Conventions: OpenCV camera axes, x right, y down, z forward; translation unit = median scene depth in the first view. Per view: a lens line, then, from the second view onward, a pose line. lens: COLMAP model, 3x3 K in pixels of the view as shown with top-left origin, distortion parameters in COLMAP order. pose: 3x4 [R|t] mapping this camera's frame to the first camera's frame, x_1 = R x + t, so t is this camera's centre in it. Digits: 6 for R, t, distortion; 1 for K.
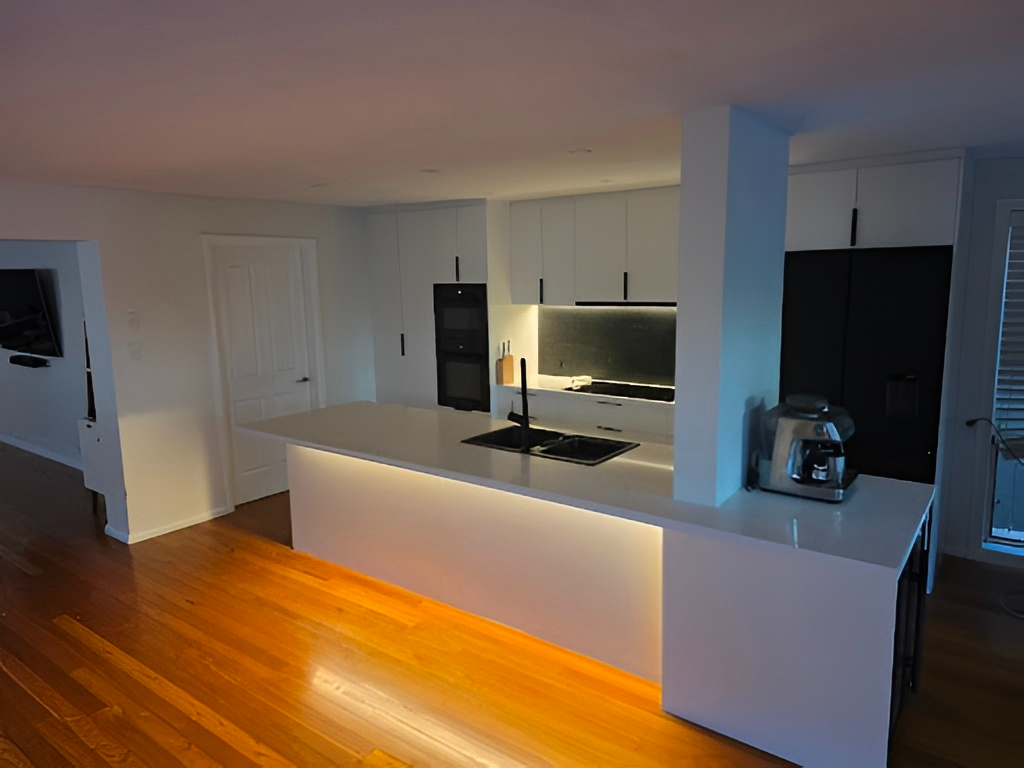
lens RADIAL K [[653.1, 0, 511.4], [0, 653.1, 379.9], [0, 0, 1]] dist [-0.000814, 0.000873]
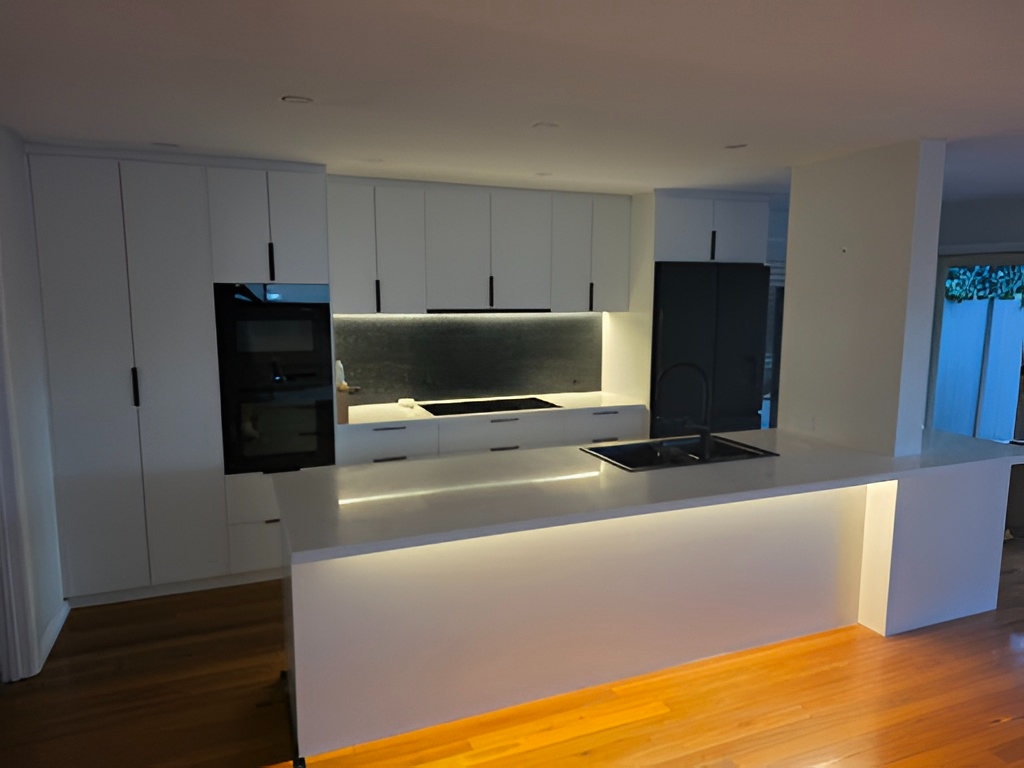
lens RADIAL K [[709.7, 0, 513.5], [0, 709.7, 388.4], [0, 0, 1]] dist [0.083494, -0.001252]
pose [[0.498772, -0.100889, 0.860841, -0.674286], [0.122386, 0.991449, 0.045286, -0.050300], [-0.858049, 0.082768, 0.506855, 0.481601]]
